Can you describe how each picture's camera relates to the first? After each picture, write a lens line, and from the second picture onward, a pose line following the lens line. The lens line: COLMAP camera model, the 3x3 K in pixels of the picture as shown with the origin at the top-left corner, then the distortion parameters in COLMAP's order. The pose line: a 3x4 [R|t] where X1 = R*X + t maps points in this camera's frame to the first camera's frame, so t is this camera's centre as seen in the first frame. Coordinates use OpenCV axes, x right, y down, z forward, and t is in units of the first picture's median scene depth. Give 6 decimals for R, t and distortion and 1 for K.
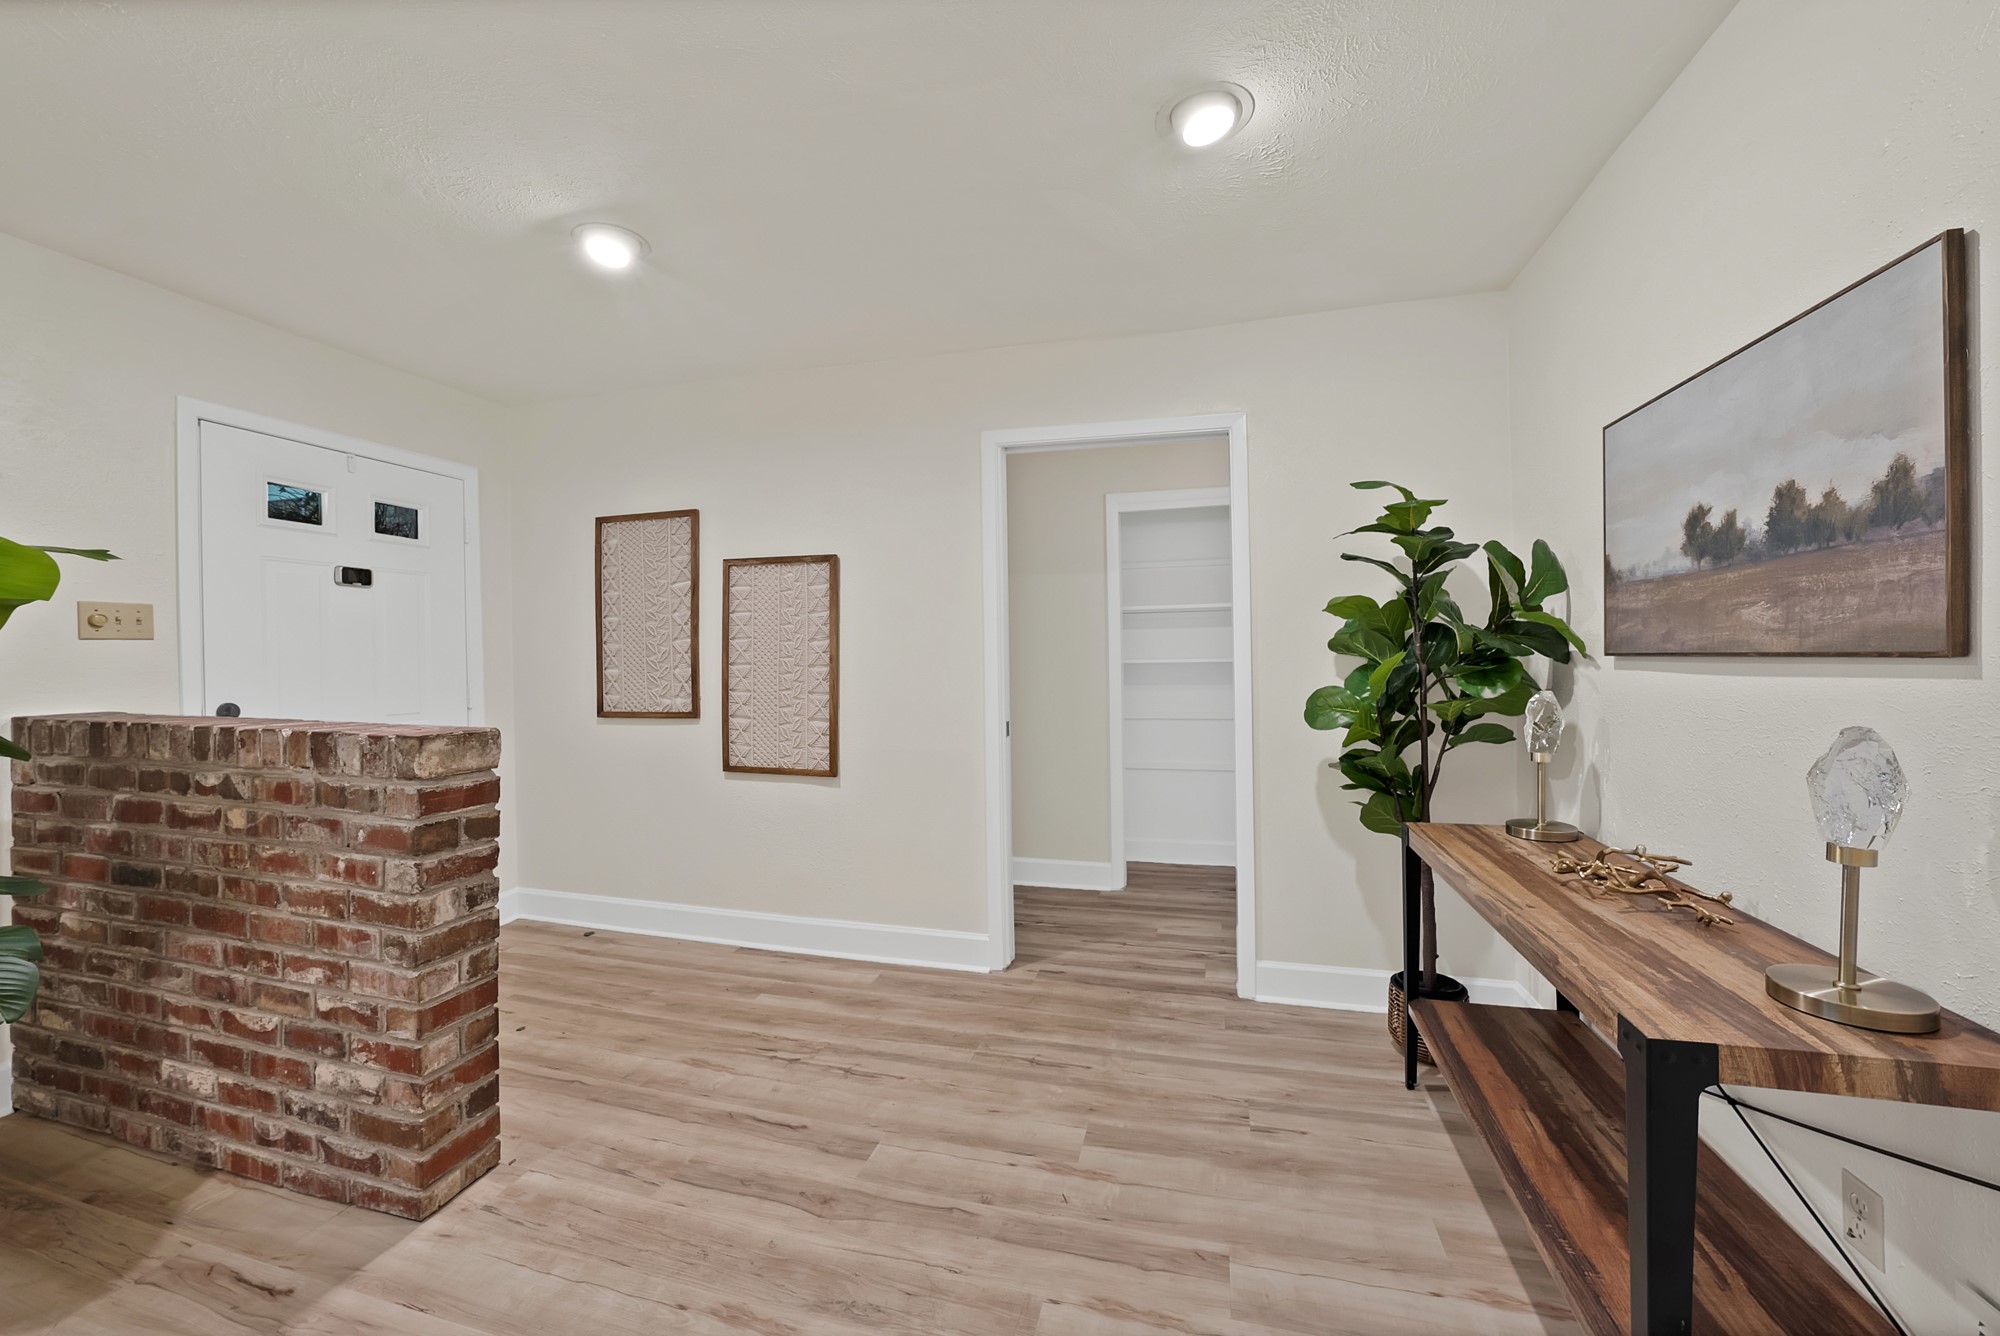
lens RADIAL K [[717.3, 0, 1008.0], [0, 717.3, 666.2], [0, 0, 1]] dist [-0.011306, 0.000020]
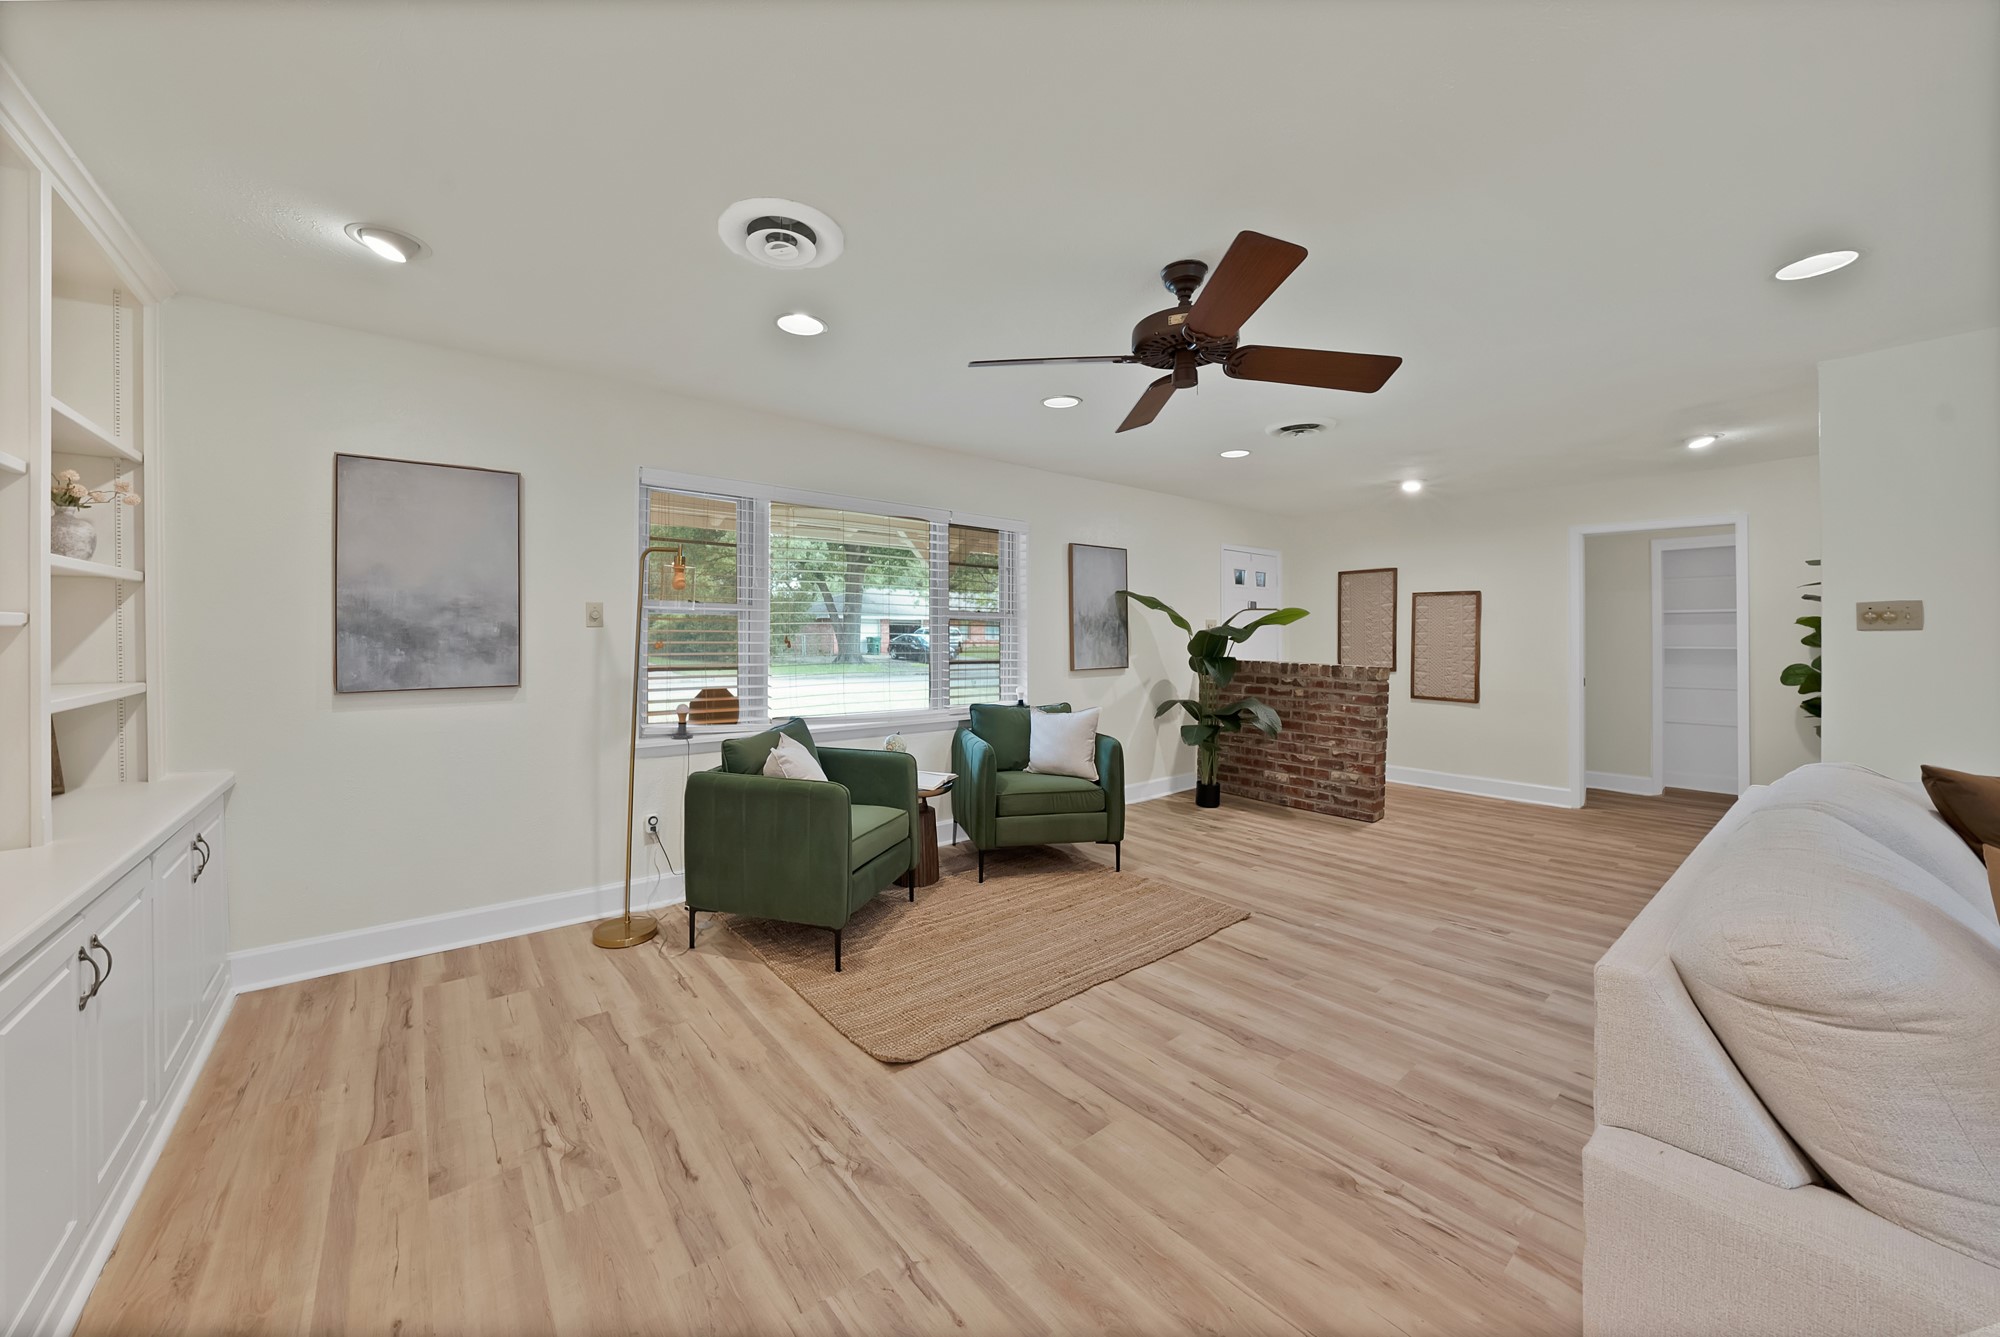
lens RADIAL K [[717.3, 0, 1074.7], [0, 717.3, 642.2], [0, 0, 1]] dist [-0.011306, 0.000020]
pose [[0.858592, 0.017730, -0.512353, -0.325781], [-0.018941, 0.999817, 0.002857, 0.003230], [0.512310, 0.007251, 0.858770, -2.202249]]
